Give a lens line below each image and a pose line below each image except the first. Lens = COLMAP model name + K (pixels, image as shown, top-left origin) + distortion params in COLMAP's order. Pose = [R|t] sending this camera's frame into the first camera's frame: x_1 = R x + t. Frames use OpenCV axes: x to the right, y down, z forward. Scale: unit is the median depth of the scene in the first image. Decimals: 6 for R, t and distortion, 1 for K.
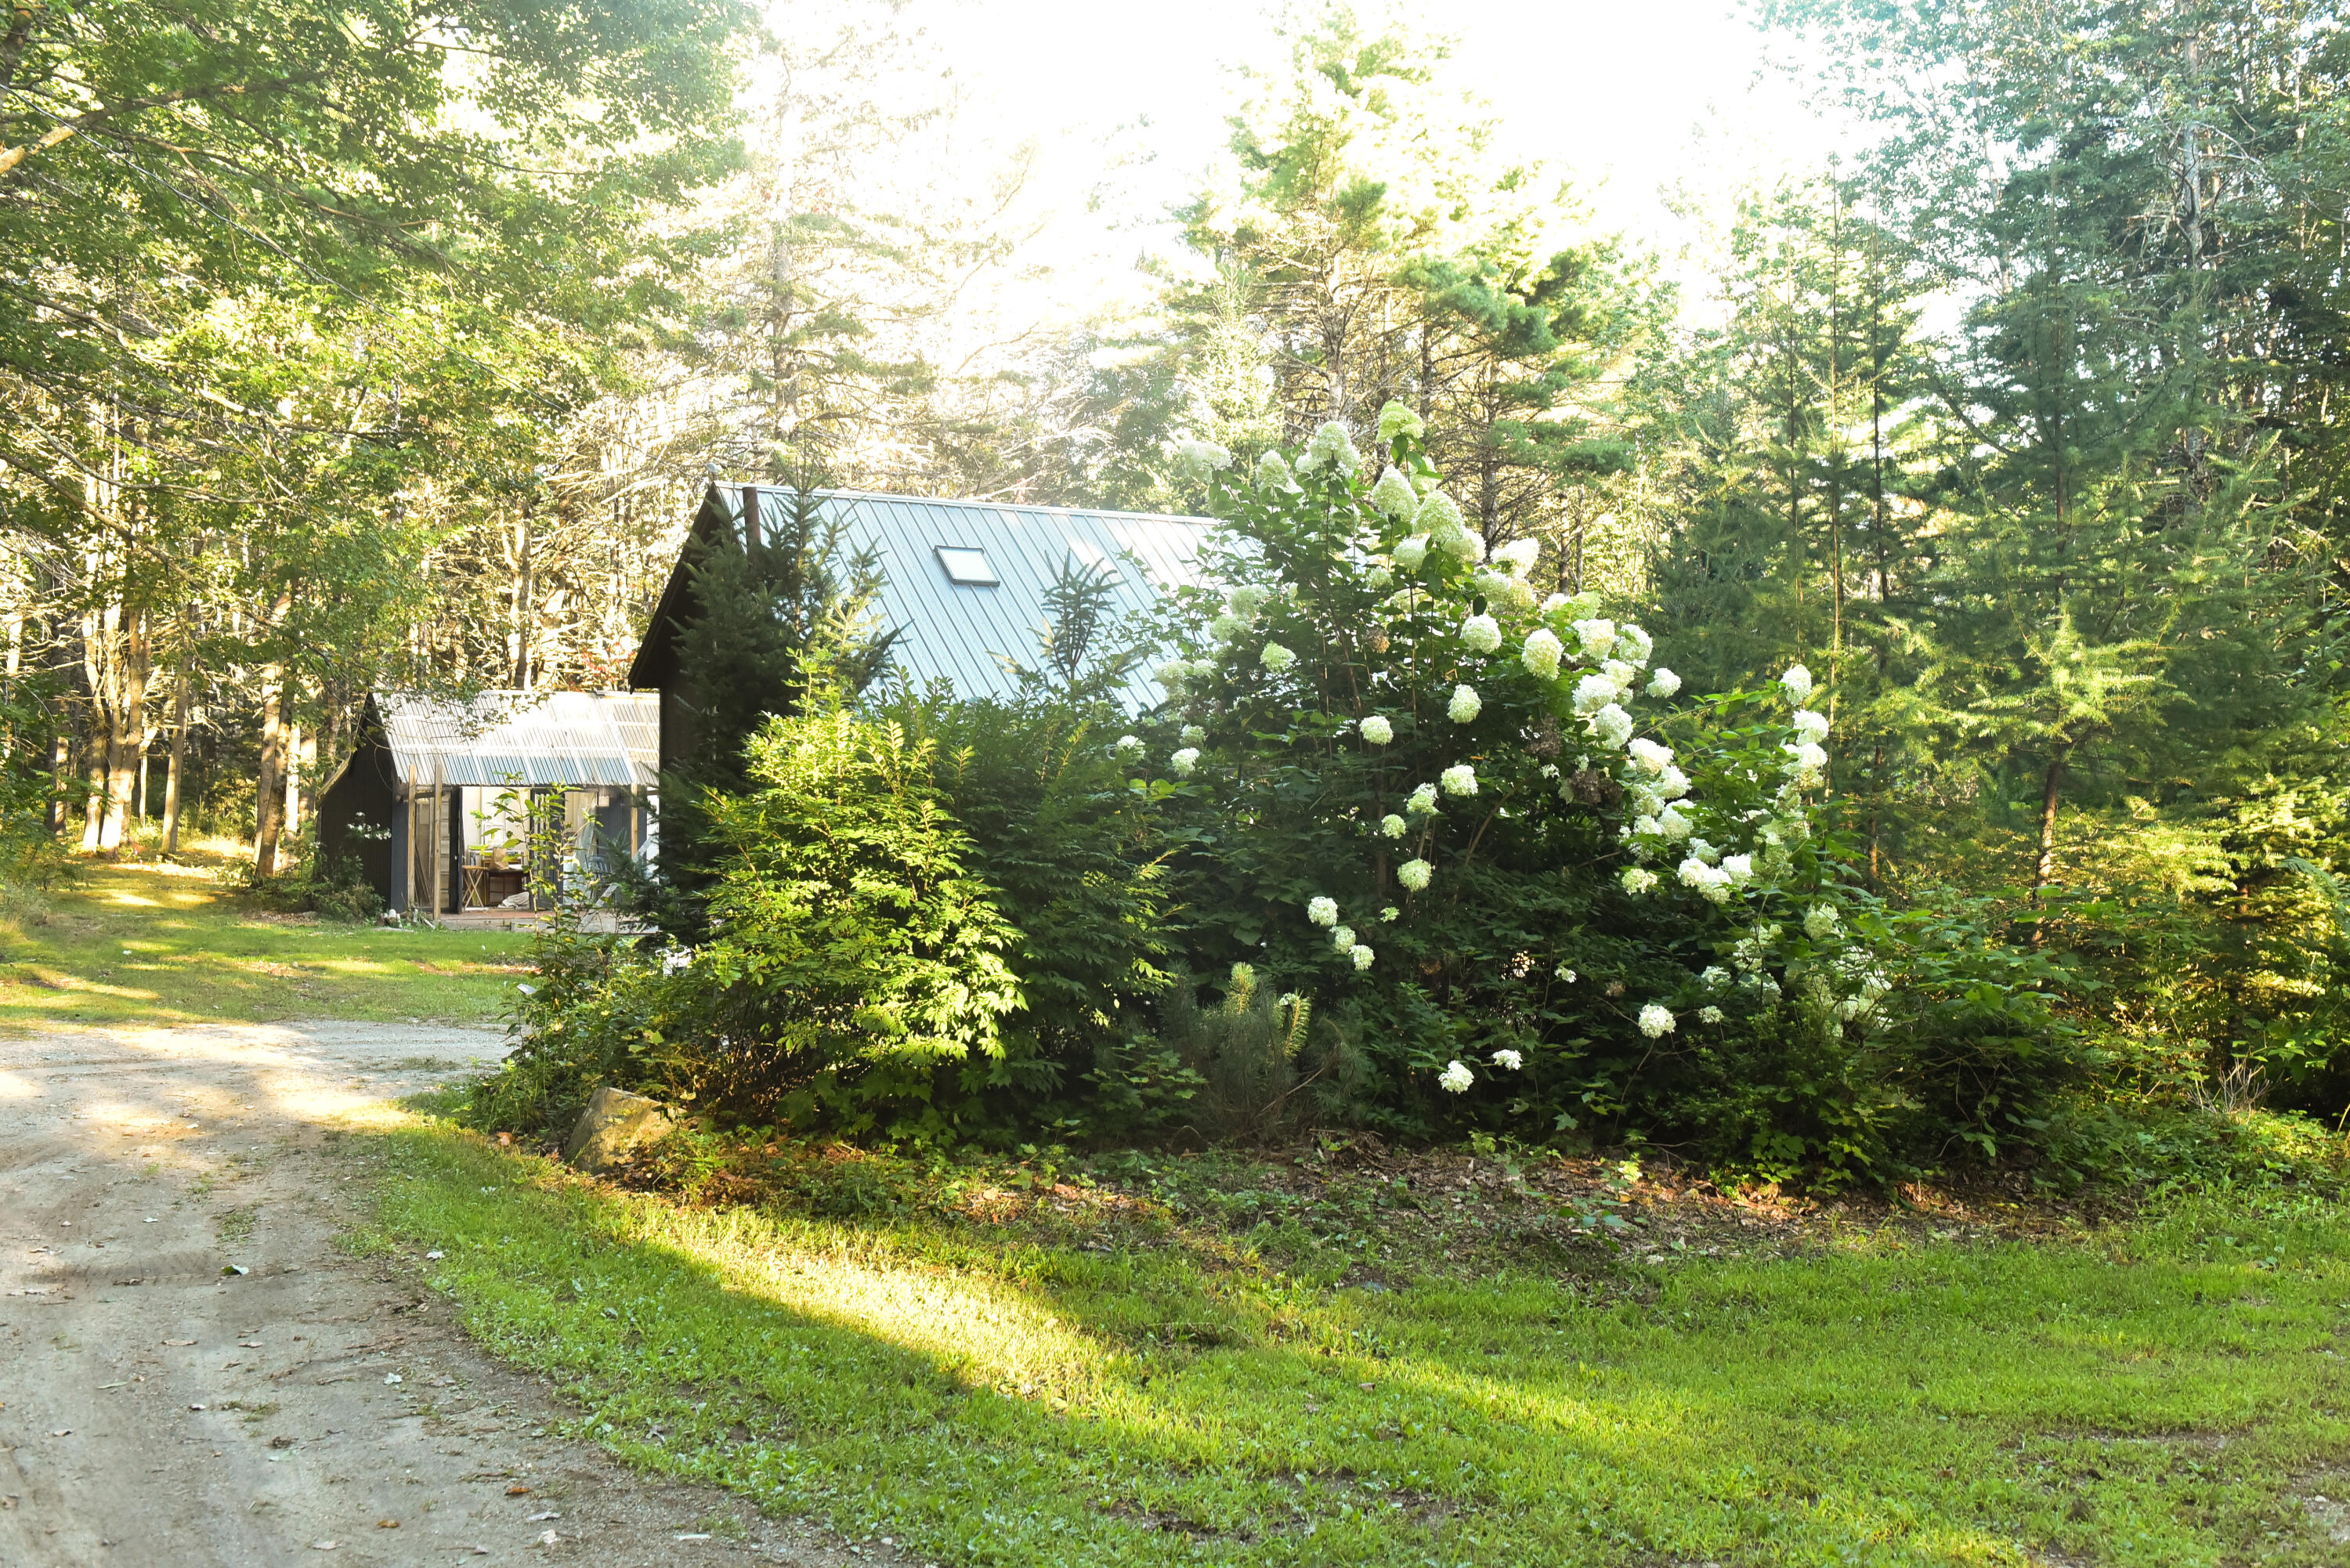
lens RADIAL K [[2176.7, 0, 1201.6], [0, 2176.7, 731.6], [0, 0, 1]] dist [0.020109, 0.002969]
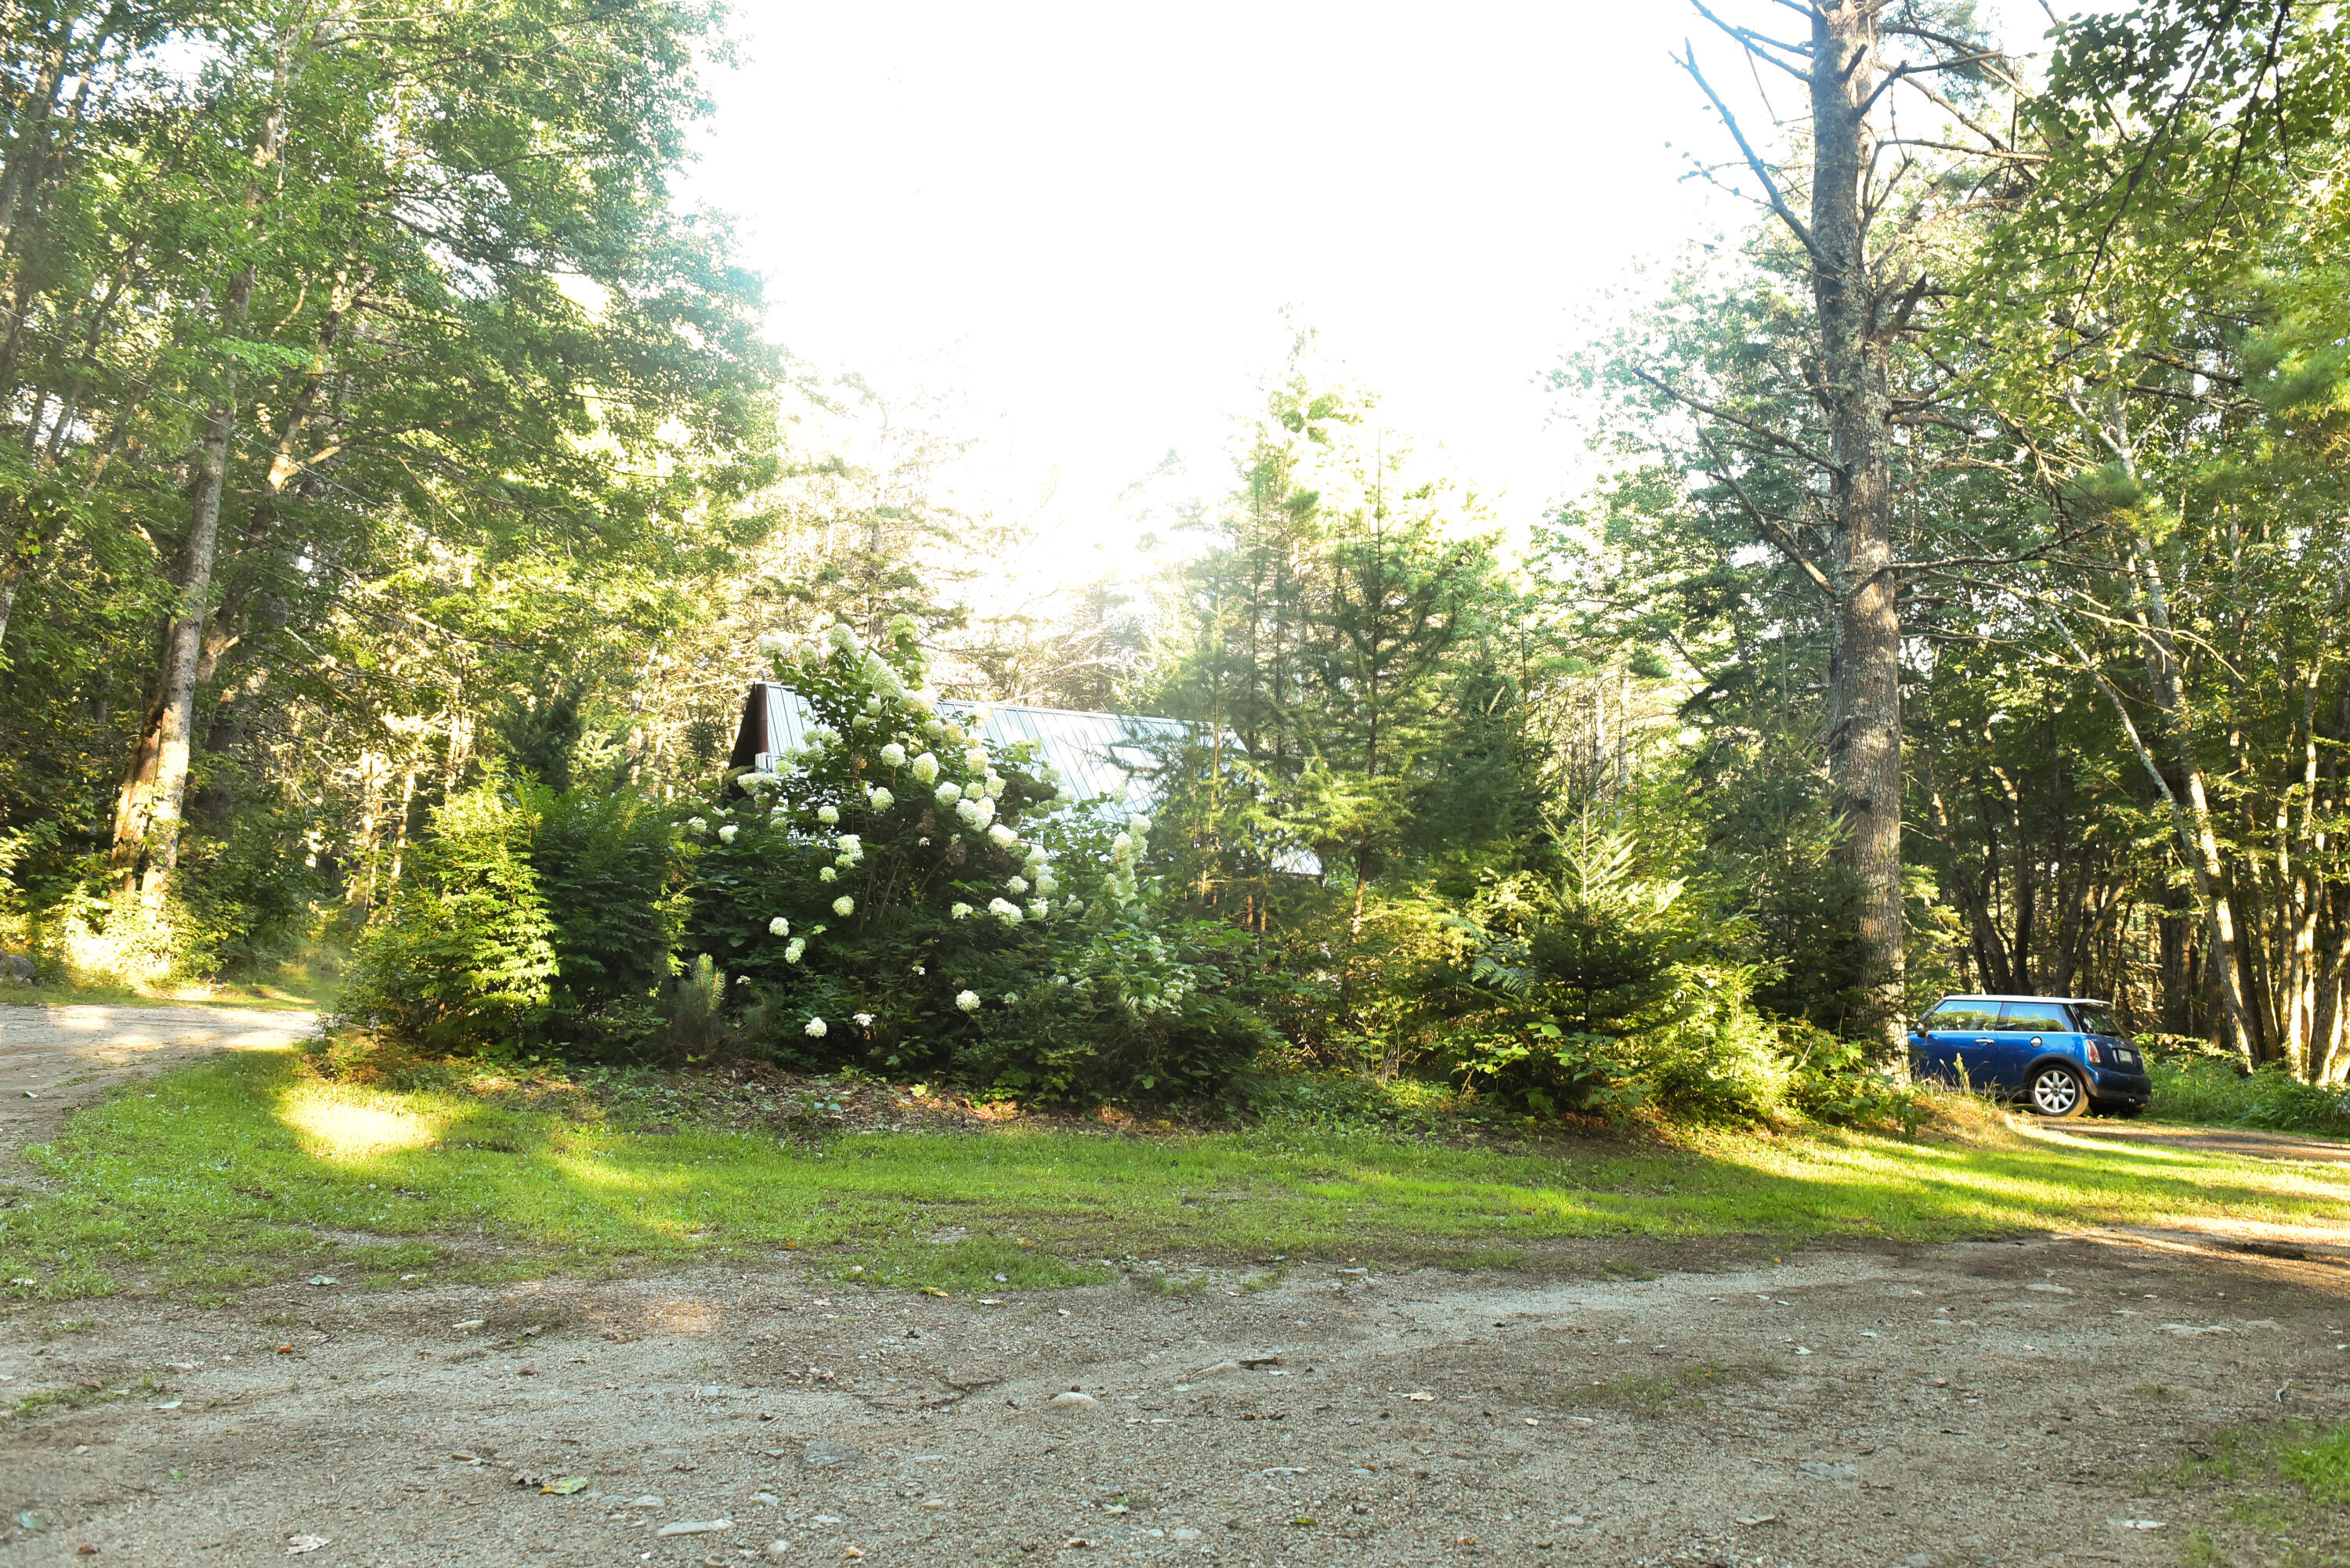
lens RADIAL K [[1594.2, 0, 1215.1], [0, 1594.2, 744.9], [0, 0, 1]] dist [-0.028021, 0.000557]
pose [[0.997701, 0.021591, -0.064238, 0.404112], [-0.027290, 0.995639, -0.089211, 0.041322], [0.062032, 0.090759, 0.993939, -0.131633]]
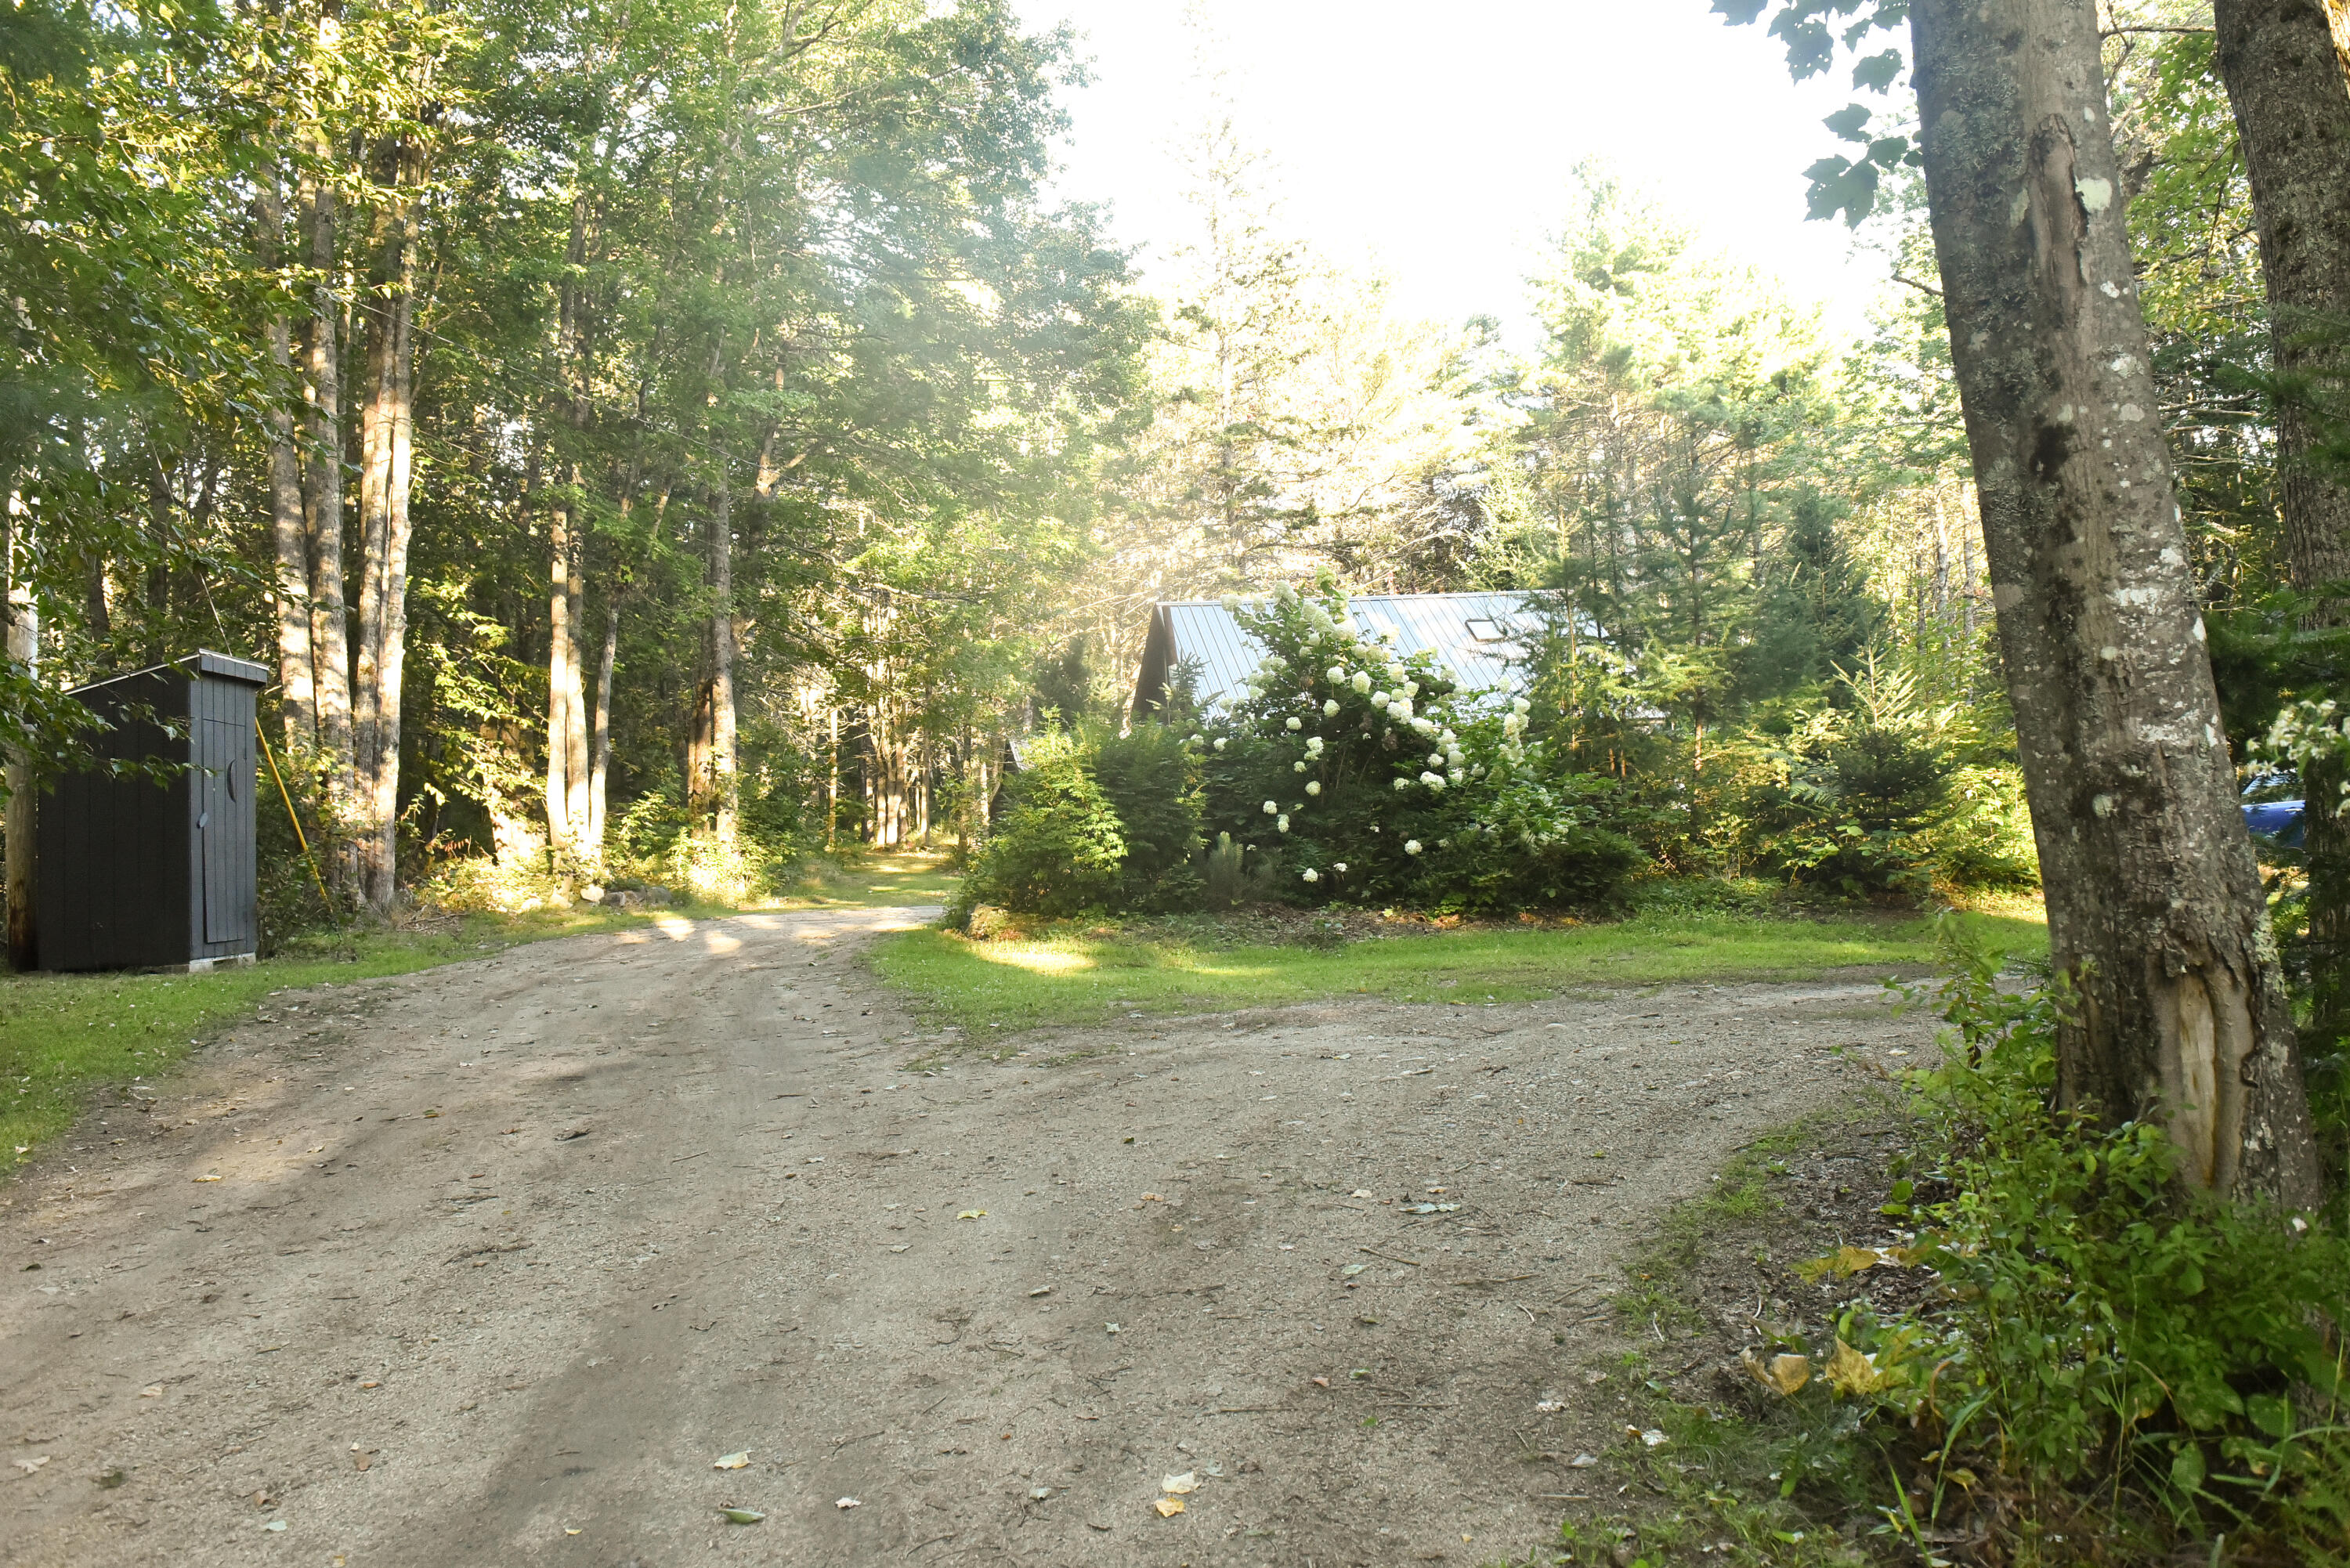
lens RADIAL K [[1597.4, 0, 1259.5], [0, 1597.4, 729.3], [0, 0, 1]] dist [-0.046170, -0.001132]
pose [[0.965748, -0.074564, -0.248537, 0.412474], [0.073327, 0.997206, -0.014246, 0.023693], [0.248905, -0.004466, 0.968518, -0.517577]]
